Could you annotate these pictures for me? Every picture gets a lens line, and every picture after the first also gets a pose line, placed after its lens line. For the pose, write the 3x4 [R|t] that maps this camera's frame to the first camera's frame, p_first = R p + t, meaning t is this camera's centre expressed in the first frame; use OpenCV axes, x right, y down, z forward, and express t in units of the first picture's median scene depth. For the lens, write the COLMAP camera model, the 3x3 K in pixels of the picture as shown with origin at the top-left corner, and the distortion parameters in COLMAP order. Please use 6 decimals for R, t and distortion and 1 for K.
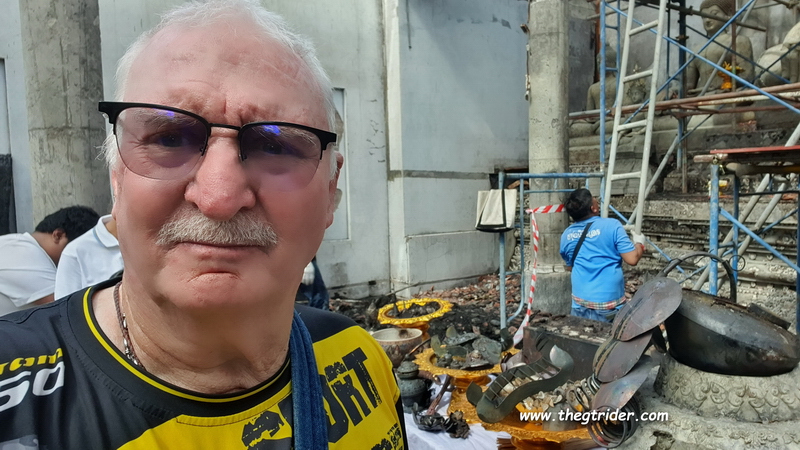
lens RADIAL K [[578.8, 0, 449.2], [0, 578.8, 226.7], [0, 0, 1]] dist [0.031439, -0.020982]
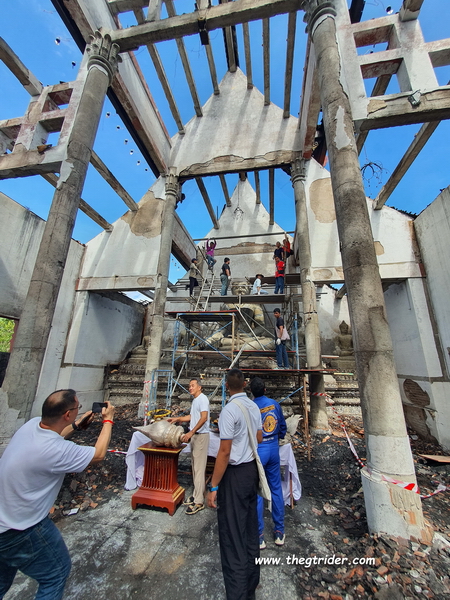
lens RADIAL K [[239.3, 0, 226.4], [0, 239.3, 298.5], [0, 0, 1]] dist [-0.003159, 0.001113]
pose [[0.697861, 0.241849, 0.674165, -0.509452], [0.013126, 0.936789, -0.349649, 0.005513], [-0.716113, 0.252855, 0.650574, -0.206667]]
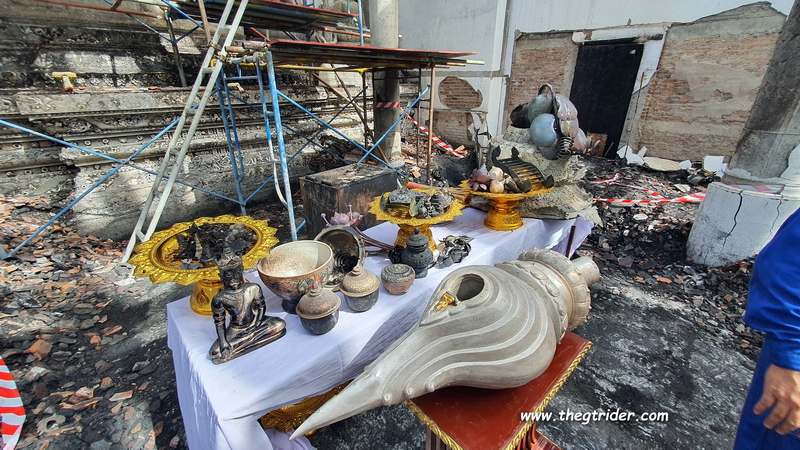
lens RADIAL K [[319.3, 0, 403.5], [0, 319.3, 224.4], [0, 0, 1]] dist [-0.001285, -0.000512]
pose [[-0.190339, -0.371225, 0.908825, -0.241892], [0.085946, 0.915894, 0.392112, 0.000034], [-0.977949, 0.152744, -0.142425, 0.461472]]
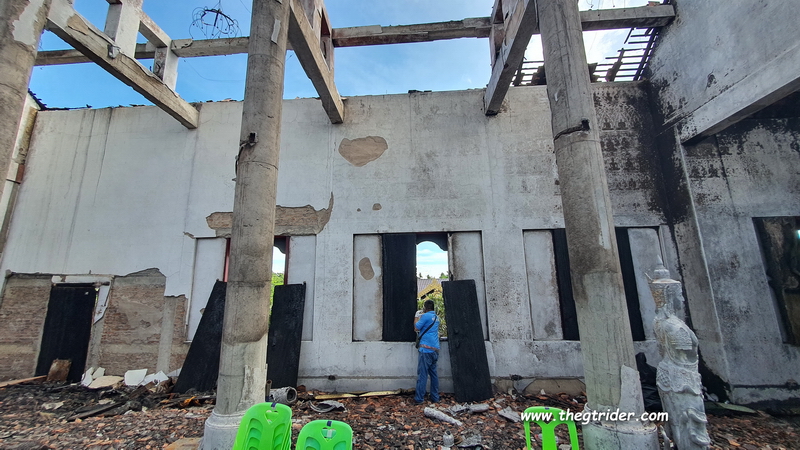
lens RADIAL K [[319.3, 0, 399.0], [0, 319.3, 222.9], [0, 0, 1]] dist [-0.001285, -0.000512]
pose [[-0.787507, 0.163775, 0.594147, -0.964505], [0.079544, 0.982992, -0.165528, -0.006475], [-0.611151, -0.083093, -0.787141, -0.110994]]
